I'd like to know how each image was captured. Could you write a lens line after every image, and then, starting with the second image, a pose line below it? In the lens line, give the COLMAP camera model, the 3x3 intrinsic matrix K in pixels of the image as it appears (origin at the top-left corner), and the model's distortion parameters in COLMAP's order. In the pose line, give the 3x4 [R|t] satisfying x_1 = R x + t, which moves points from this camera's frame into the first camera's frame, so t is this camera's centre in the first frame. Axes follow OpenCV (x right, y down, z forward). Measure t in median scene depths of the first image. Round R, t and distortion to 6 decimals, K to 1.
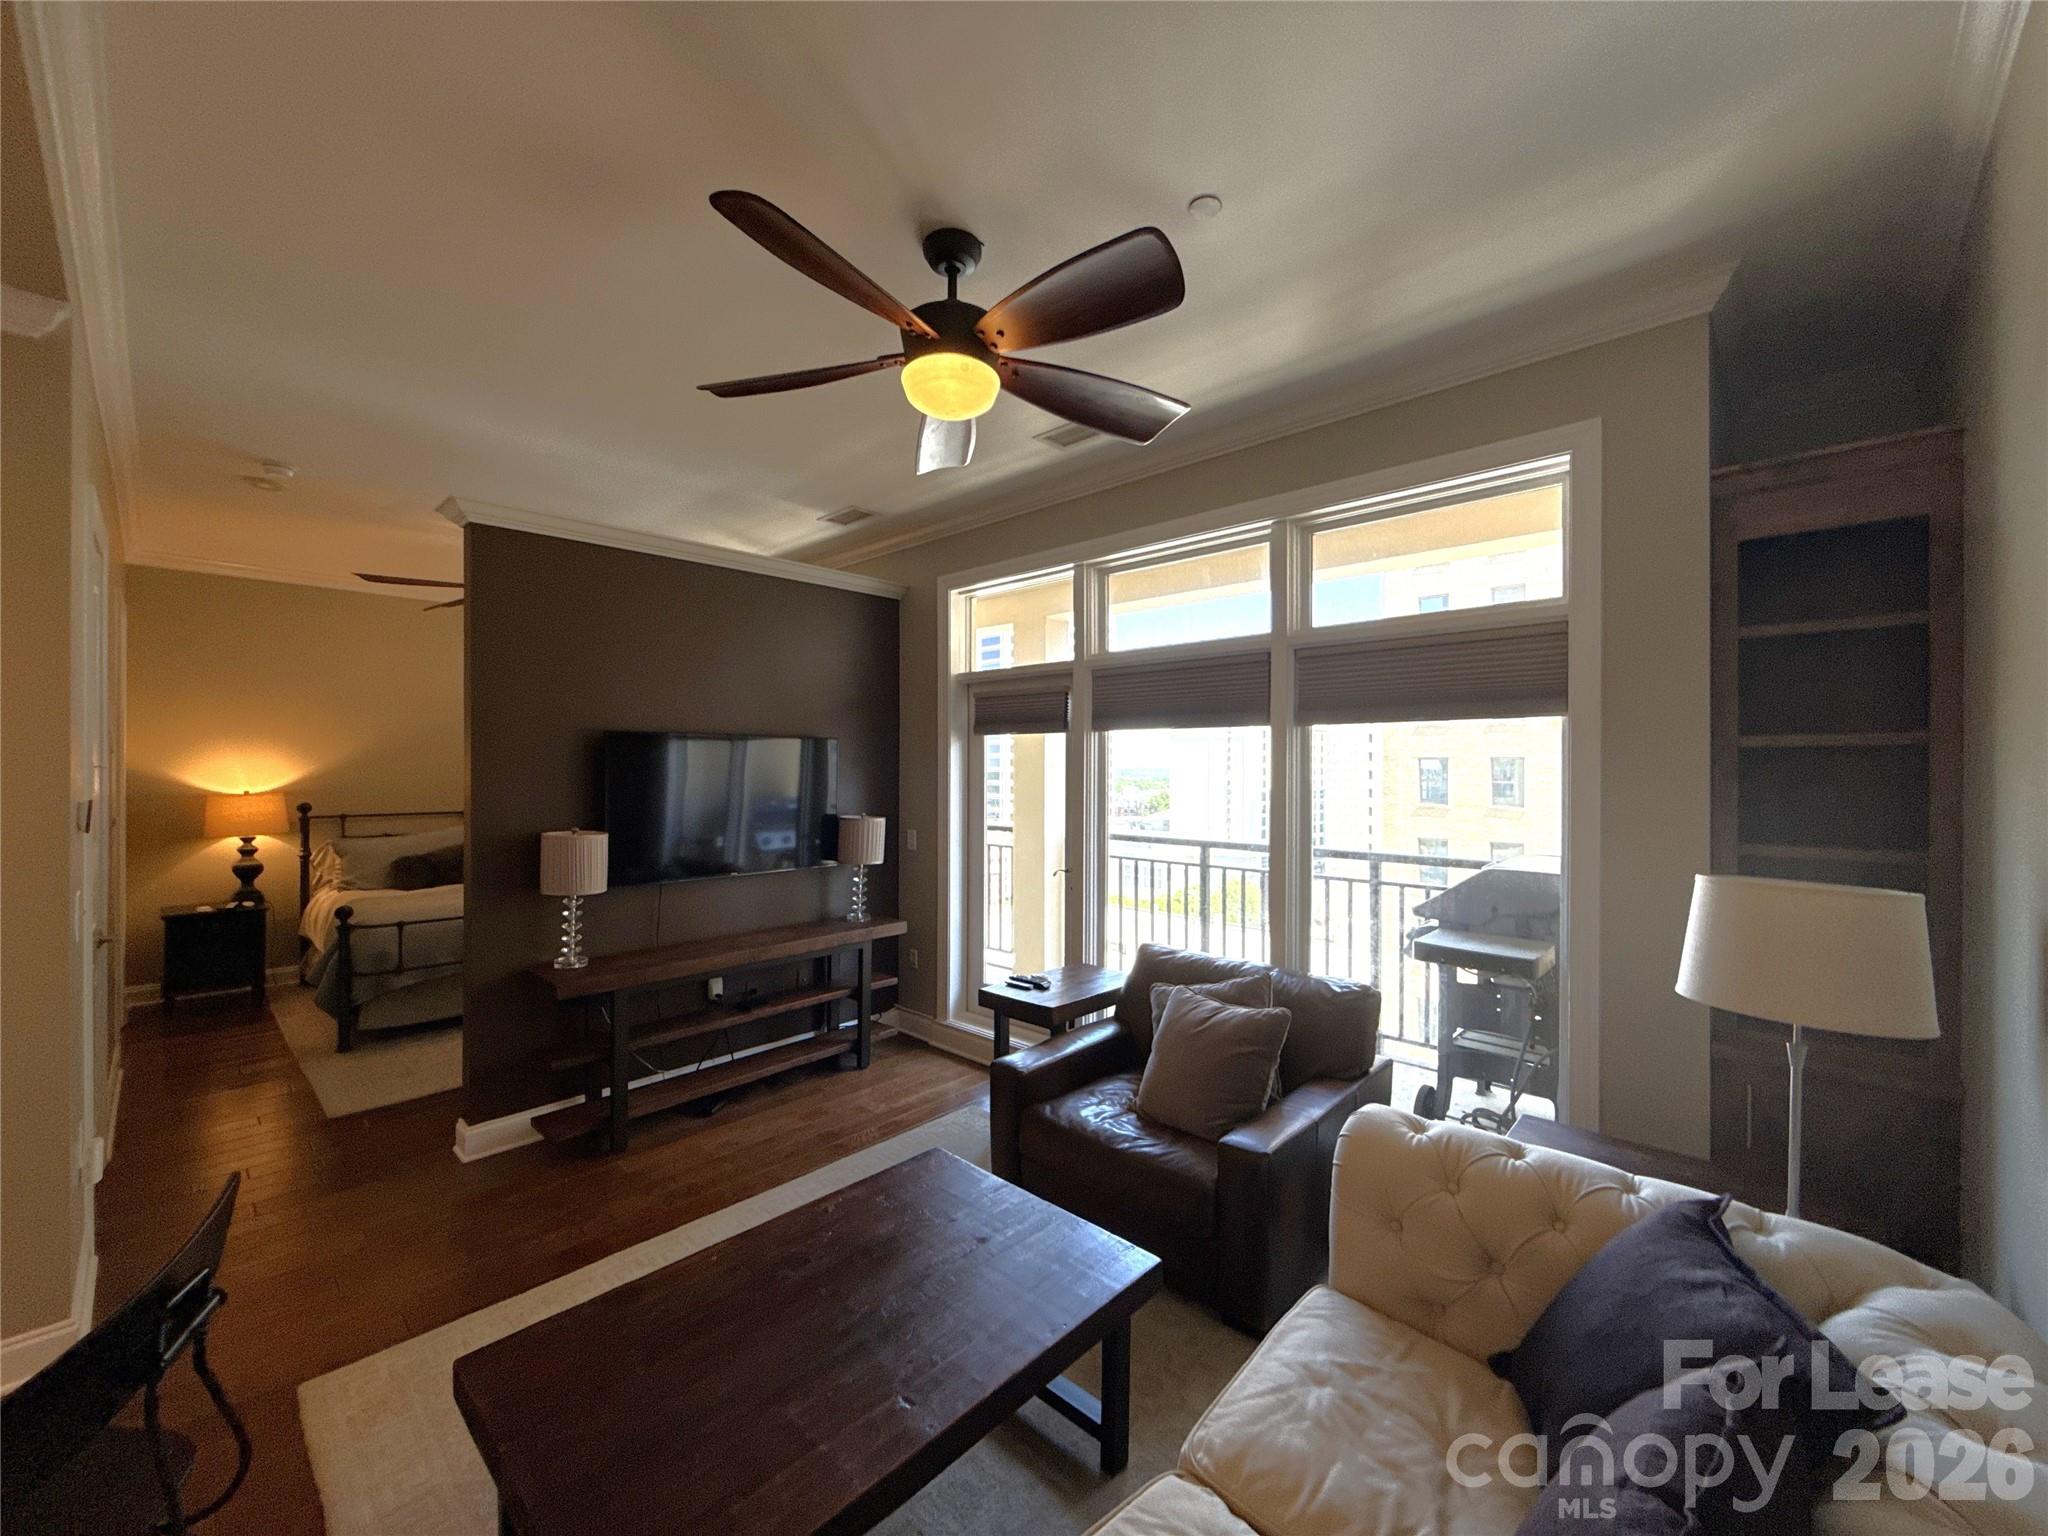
lens RADIAL K [[816.6, 0, 1025.7], [0, 816.6, 770.6], [0, 0, 1]] dist [-0.000160, 0.000131]
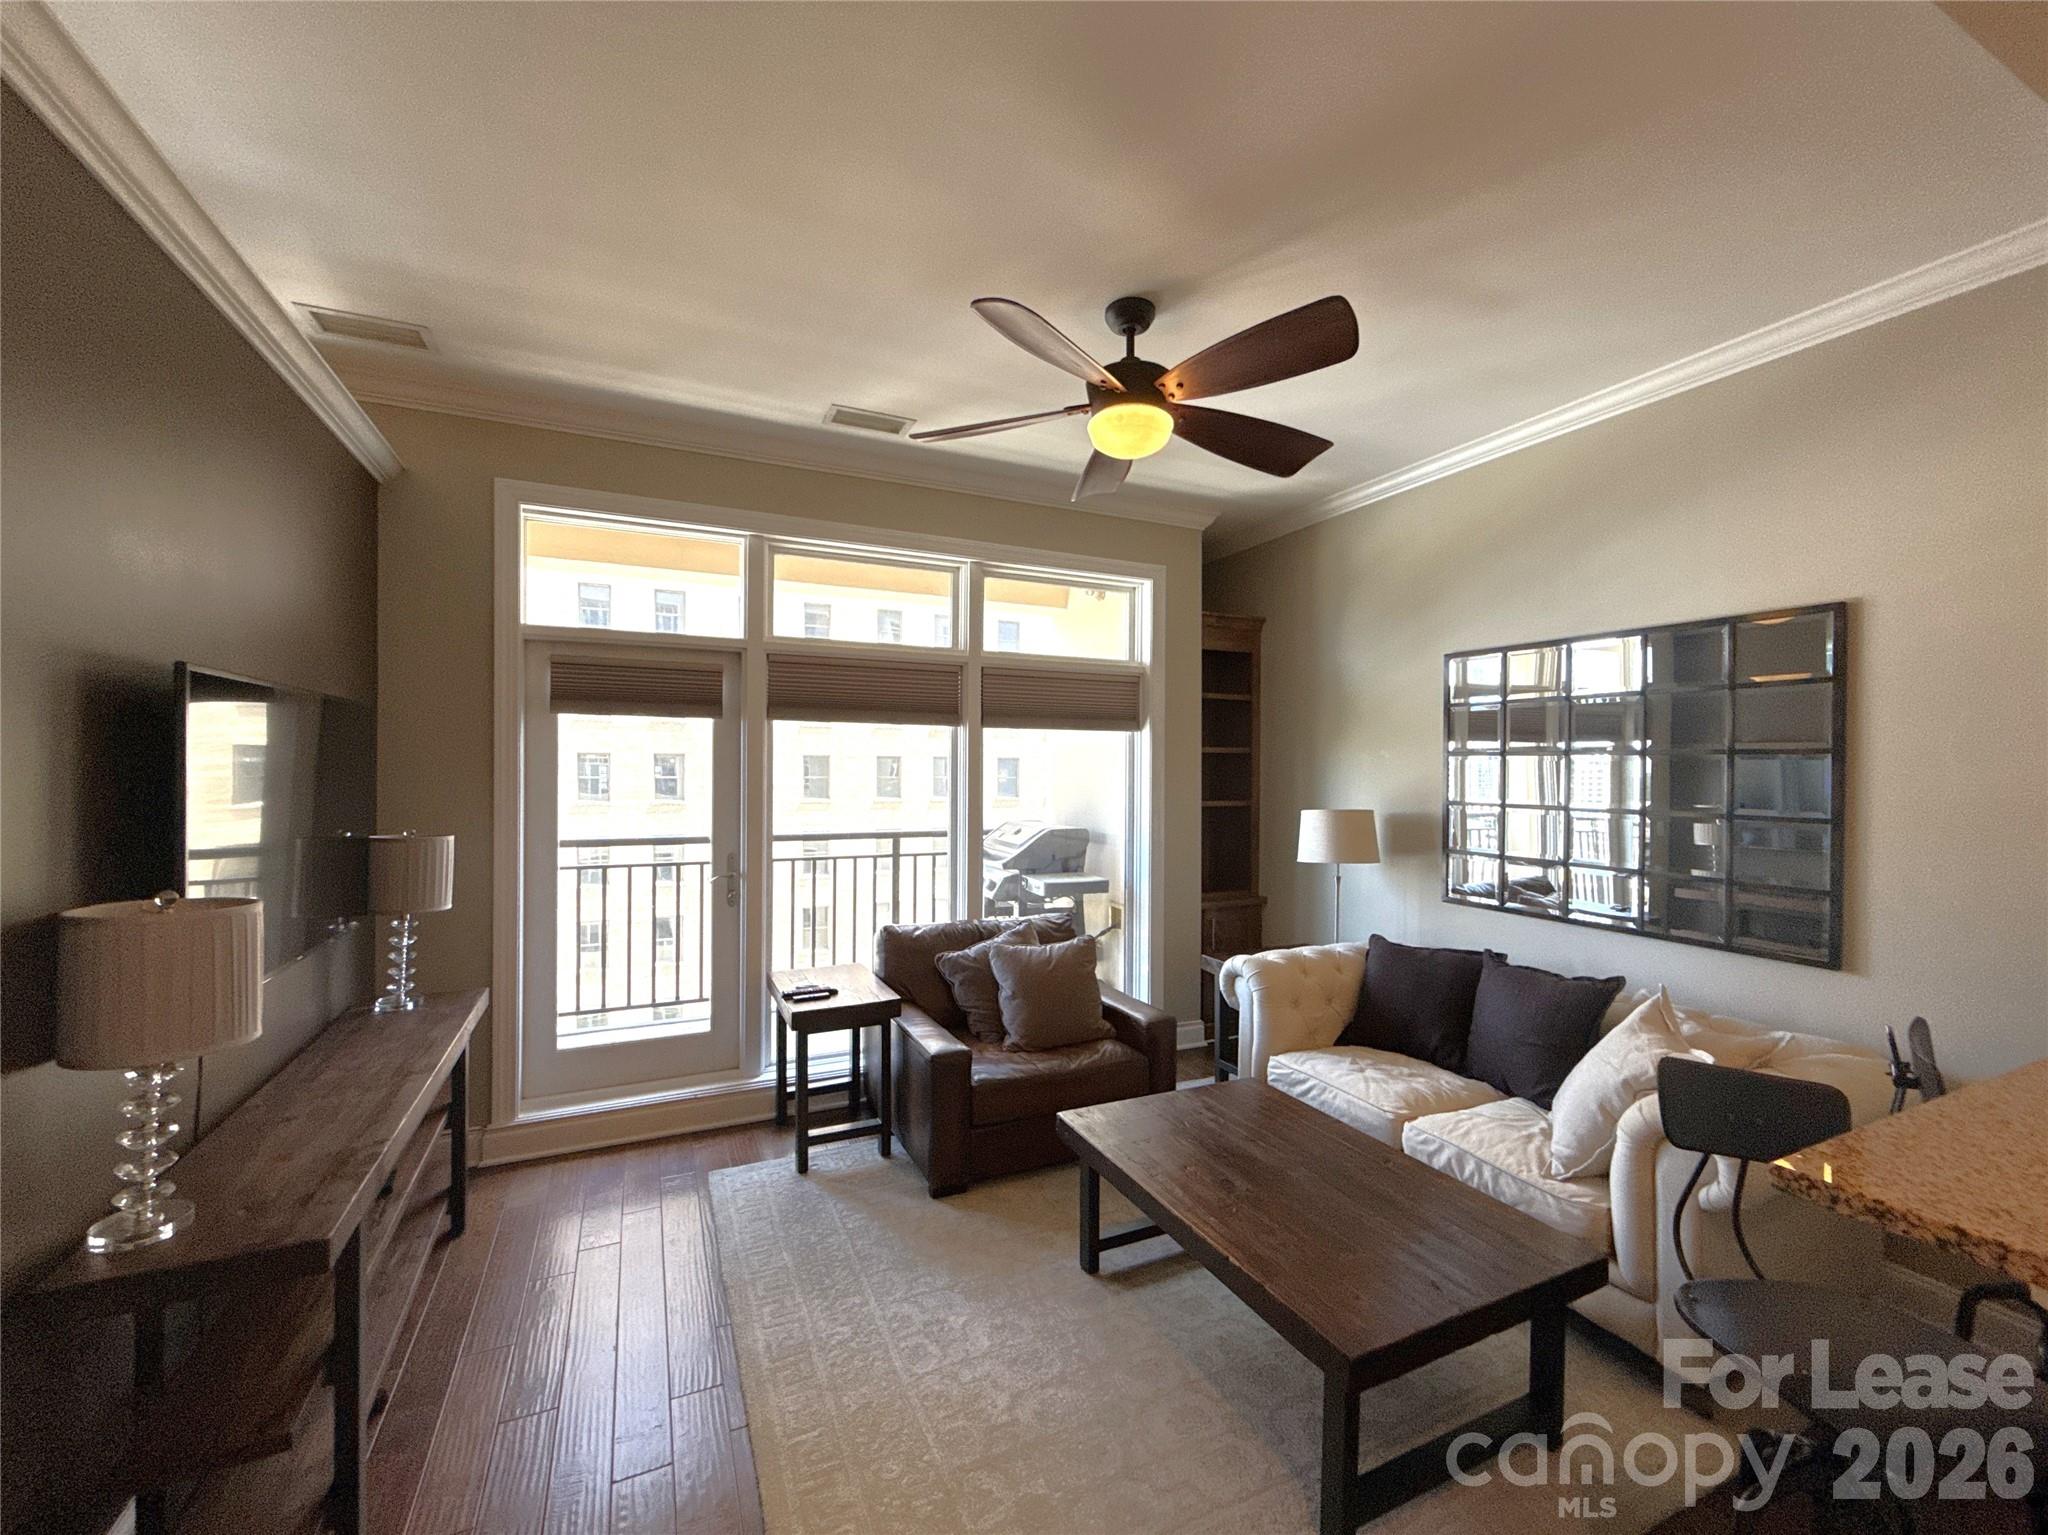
lens RADIAL K [[822.3, 0, 1024.7], [0, 822.3, 769.0], [0, 0, 1]] dist [0.000438, 0.000317]
pose [[0.369111, -0.000289, 0.929385, -0.724731], [-0.002351, 0.999996, 0.001244, 0.006300], [-0.929382, -0.002644, 0.369109, 0.413240]]
